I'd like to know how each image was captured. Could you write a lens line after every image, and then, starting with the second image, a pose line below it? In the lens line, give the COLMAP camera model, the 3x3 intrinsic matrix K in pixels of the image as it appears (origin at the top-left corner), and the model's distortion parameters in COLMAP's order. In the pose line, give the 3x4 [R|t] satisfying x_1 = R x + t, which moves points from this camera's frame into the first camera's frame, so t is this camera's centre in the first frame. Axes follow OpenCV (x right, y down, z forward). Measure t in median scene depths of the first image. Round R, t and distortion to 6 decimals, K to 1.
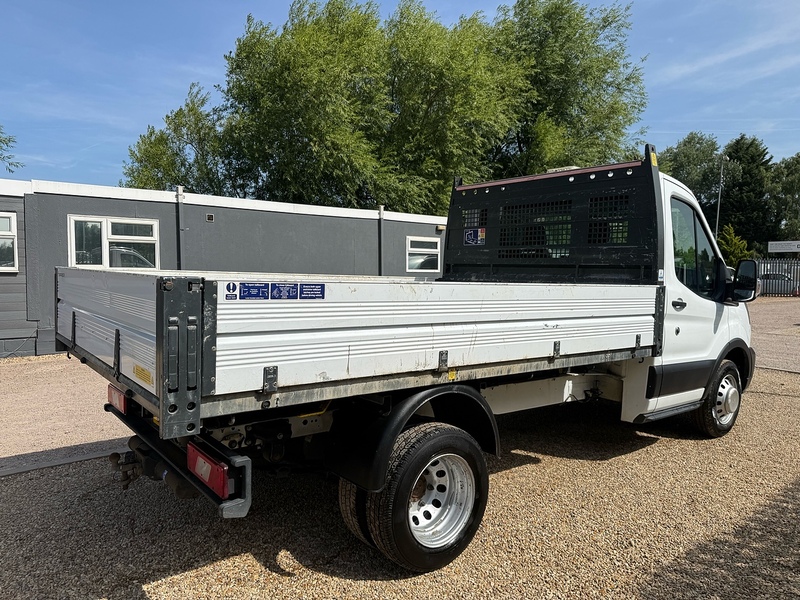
lens RADIAL K [[569.6, 0, 400.0], [0, 569.6, 300.0], [0, 0, 1]] dist [0.045326, -0.058049]
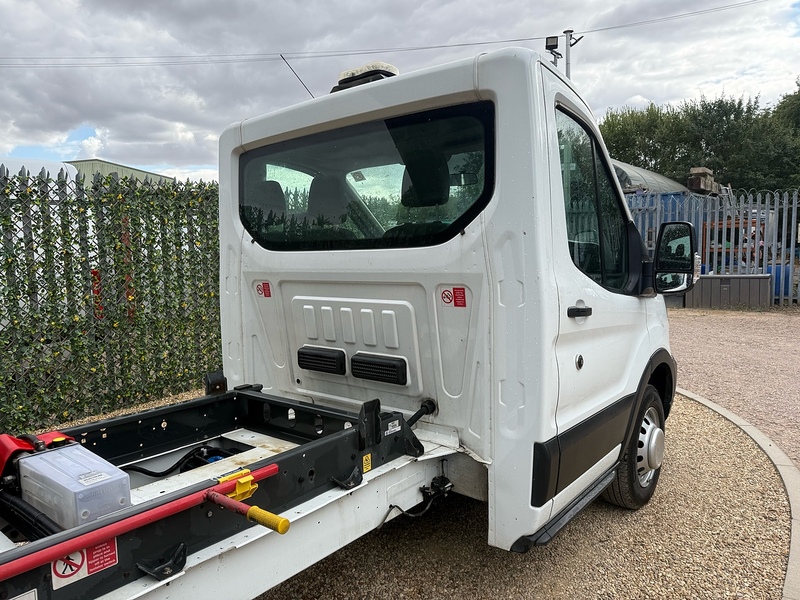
lens RADIAL K [[569.6, 0, 400.0], [0, 569.6, 300.0], [0, 0, 1]] dist [0.045326, -0.058049]
pose [[0.976510, -0.071431, 0.203287, 0.218699], [0.063761, 0.996993, 0.044042, -0.036865], [-0.205822, -0.030046, 0.978128, 0.519483]]
